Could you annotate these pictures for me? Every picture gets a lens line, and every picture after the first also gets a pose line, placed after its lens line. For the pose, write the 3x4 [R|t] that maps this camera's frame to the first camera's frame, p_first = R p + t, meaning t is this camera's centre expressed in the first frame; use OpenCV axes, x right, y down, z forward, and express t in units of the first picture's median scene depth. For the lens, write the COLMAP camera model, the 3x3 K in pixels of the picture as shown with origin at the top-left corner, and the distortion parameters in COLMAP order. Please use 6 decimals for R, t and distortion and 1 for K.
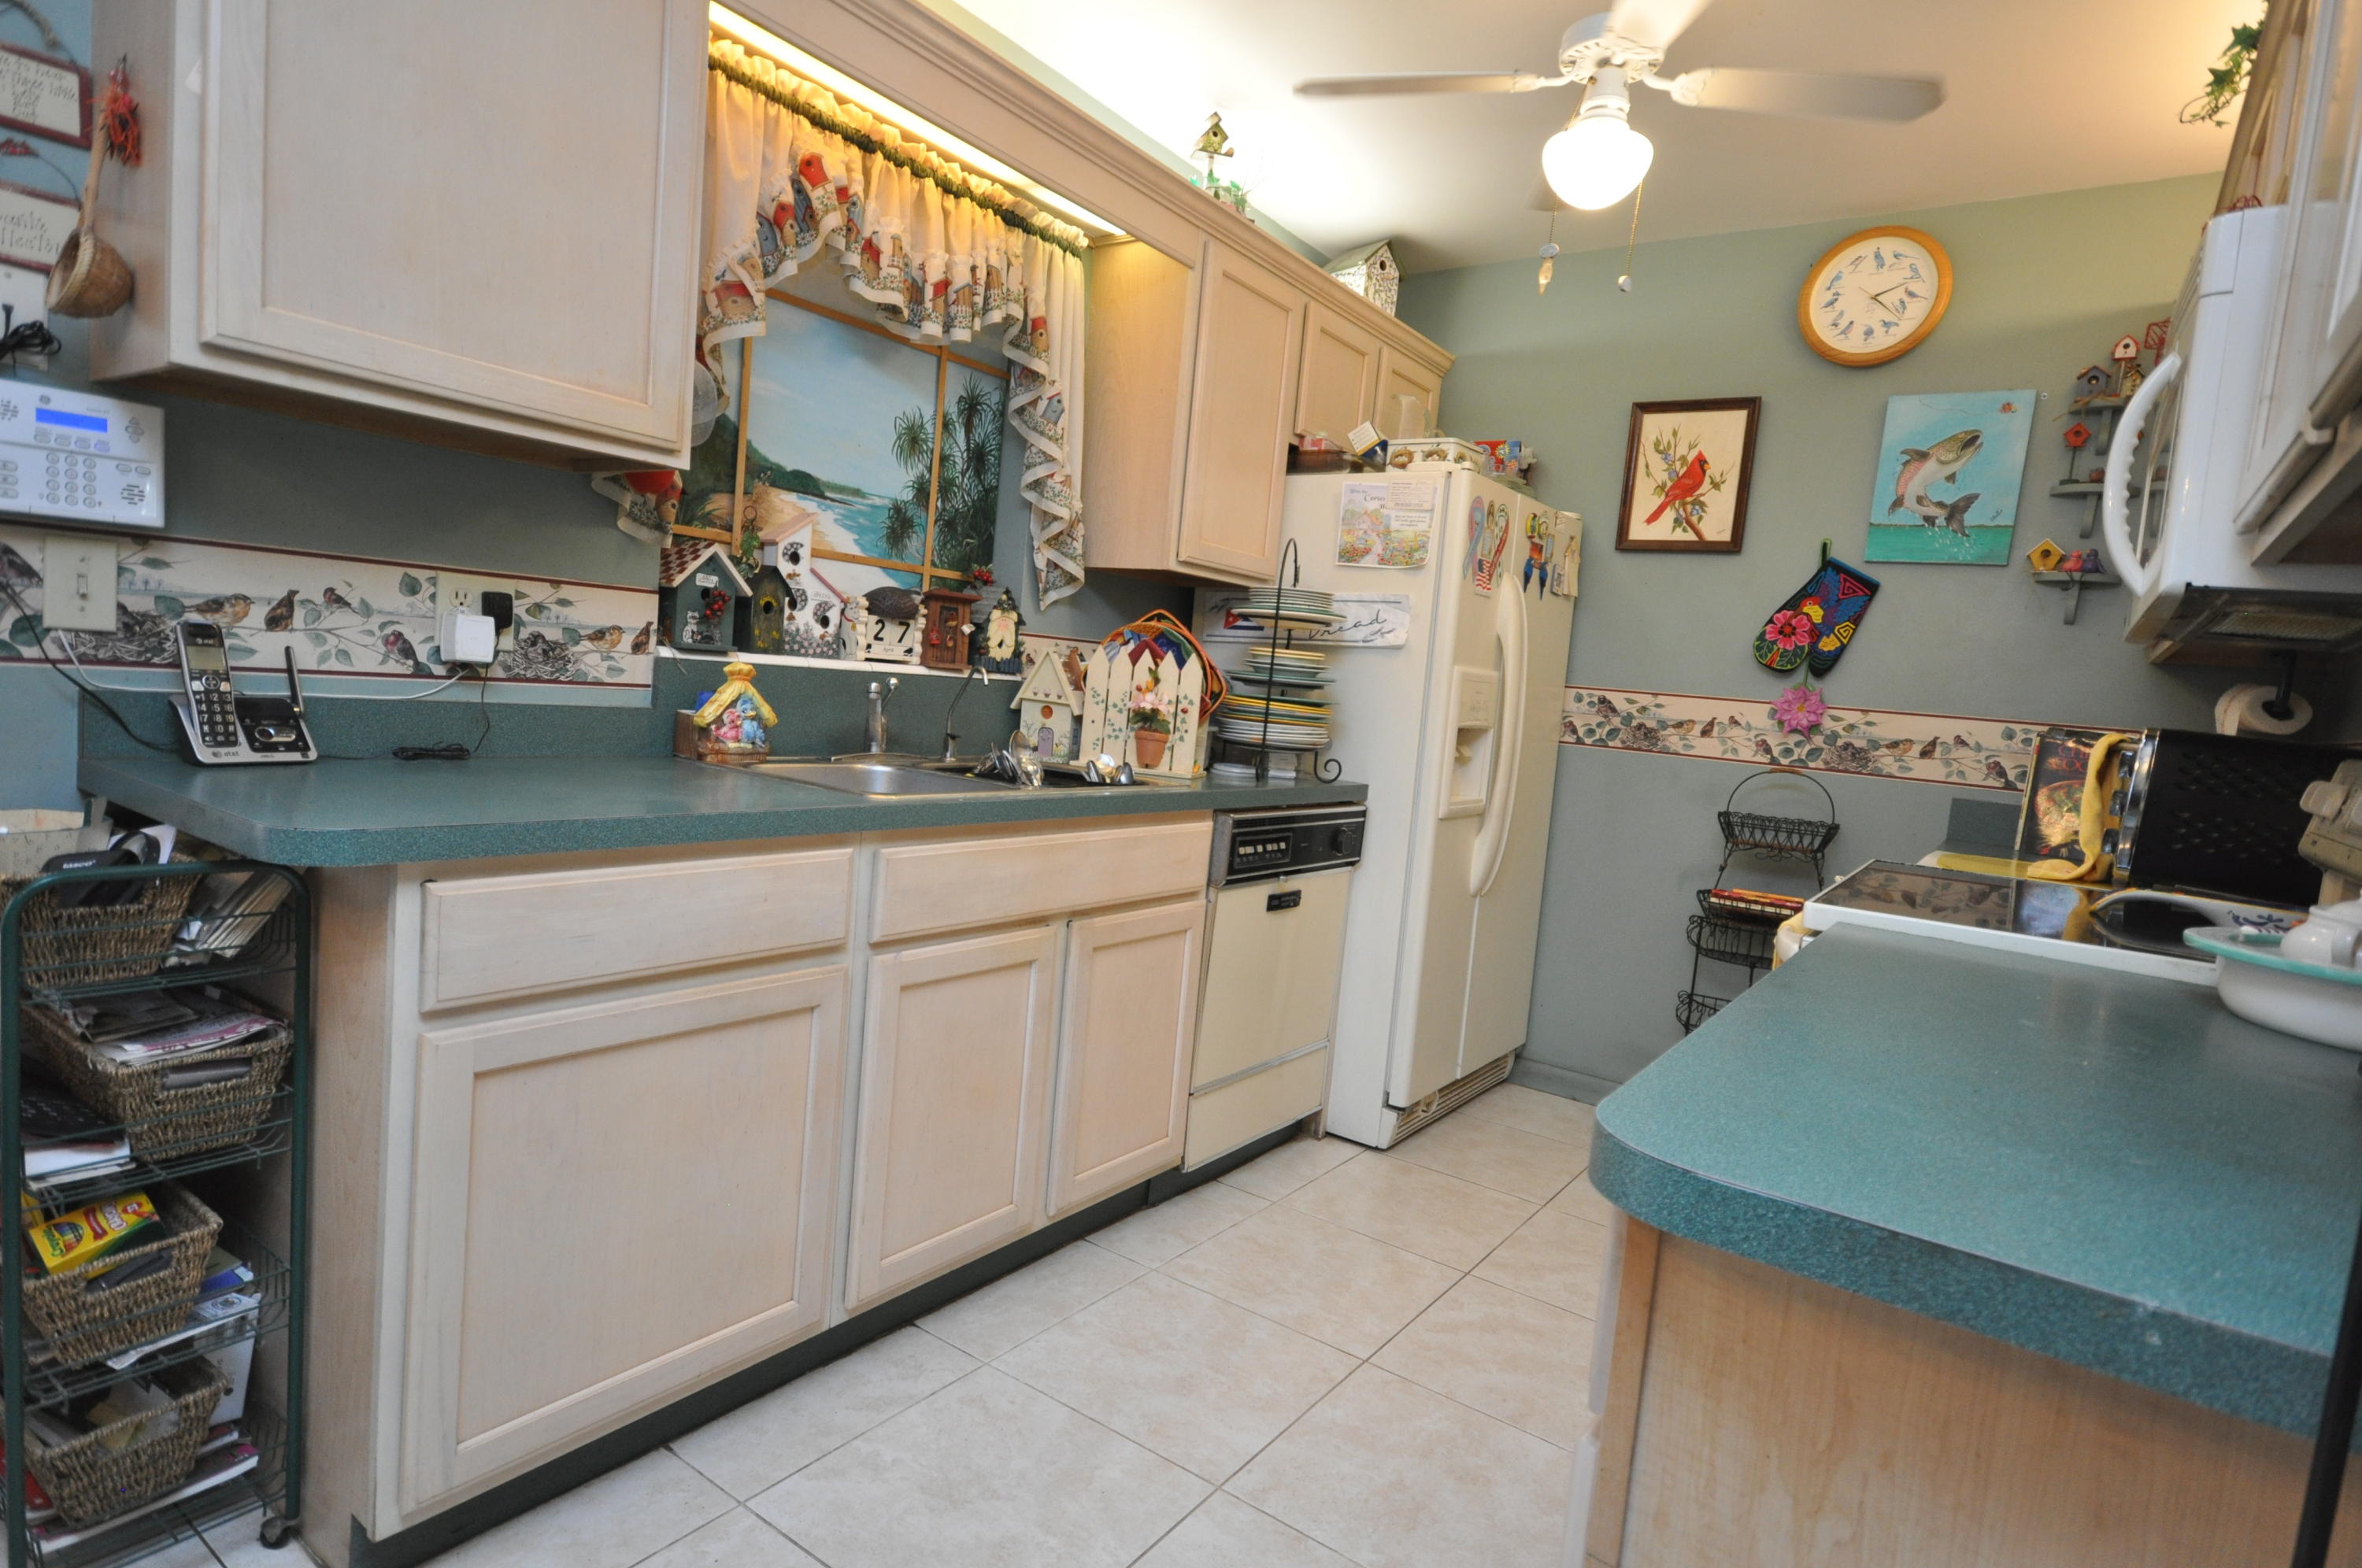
lens RADIAL K [[1247.3, 0, 1196.4], [0, 1247.3, 789.6], [0, 0, 1]] dist [0.013773, 0.001167]
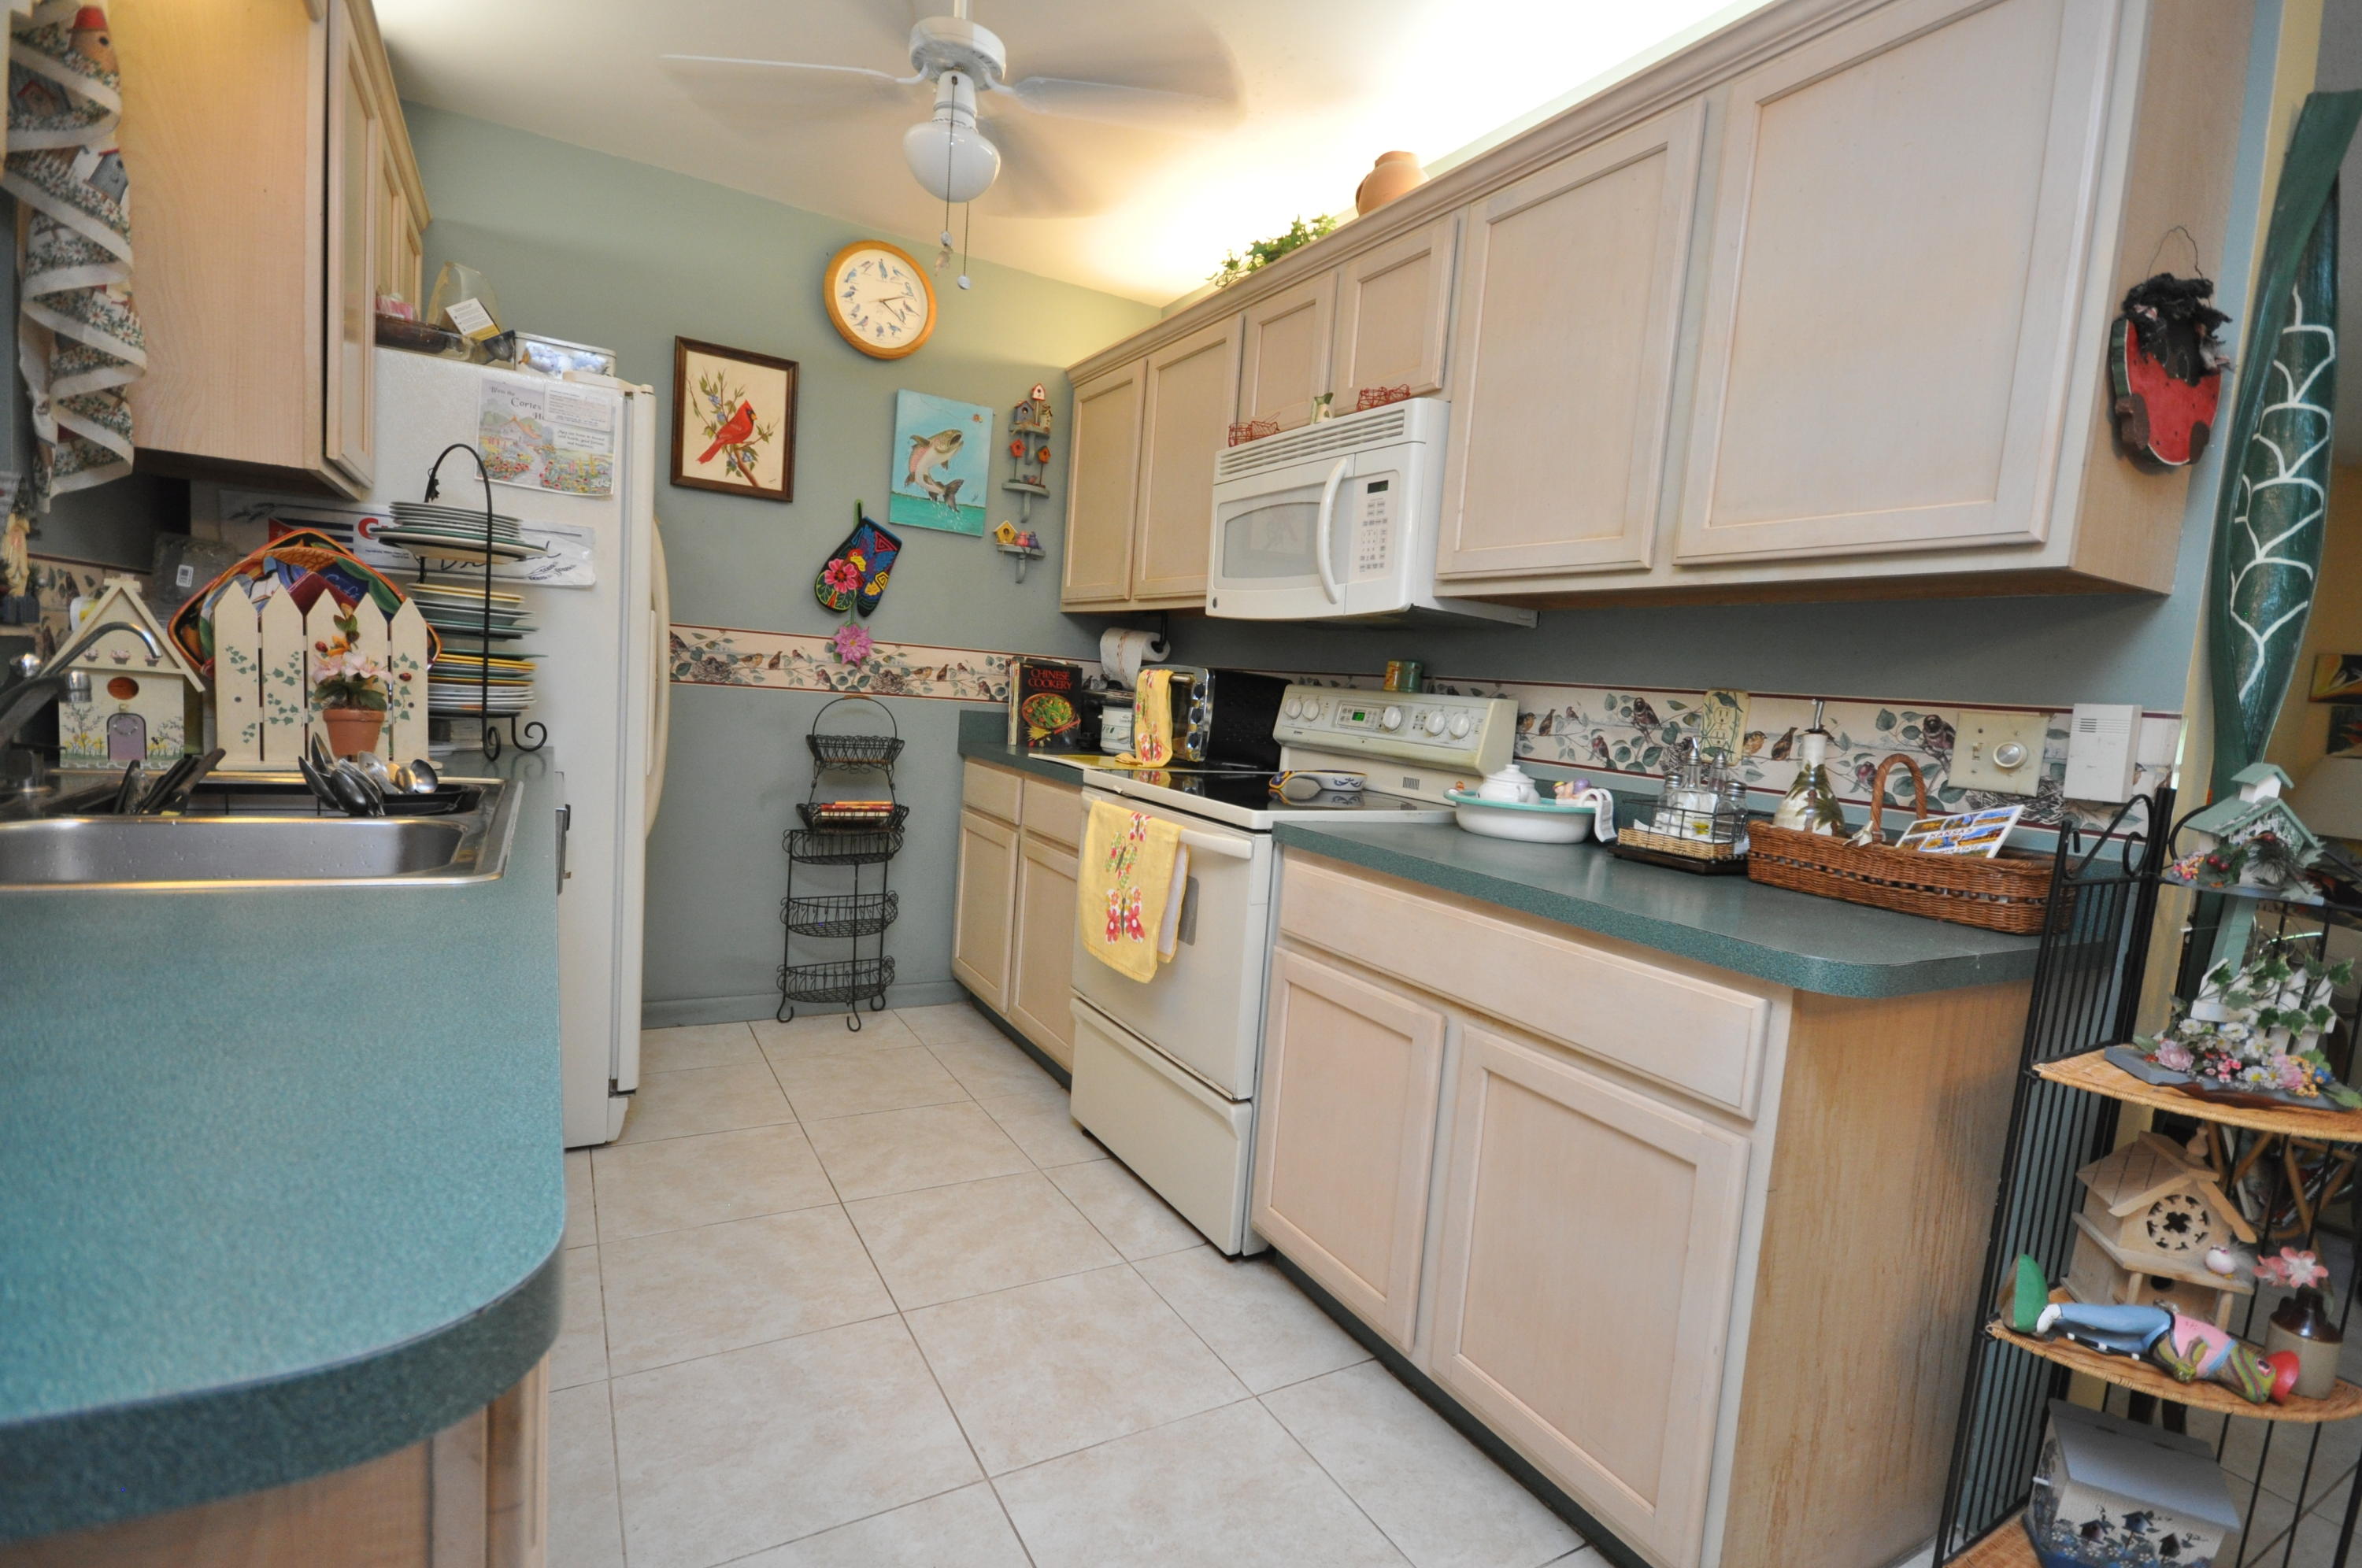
lens RADIAL K [[1095.6, 0, 1195.2], [0, 1095.6, 787.4], [0, 0, 1]] dist [0.000950, -0.001958]
pose [[0.418974, -0.140525, 0.897058, -0.352450], [0.043809, 0.989929, 0.134613, -0.057724], [-0.906941, -0.017100, 0.420911, 0.277183]]
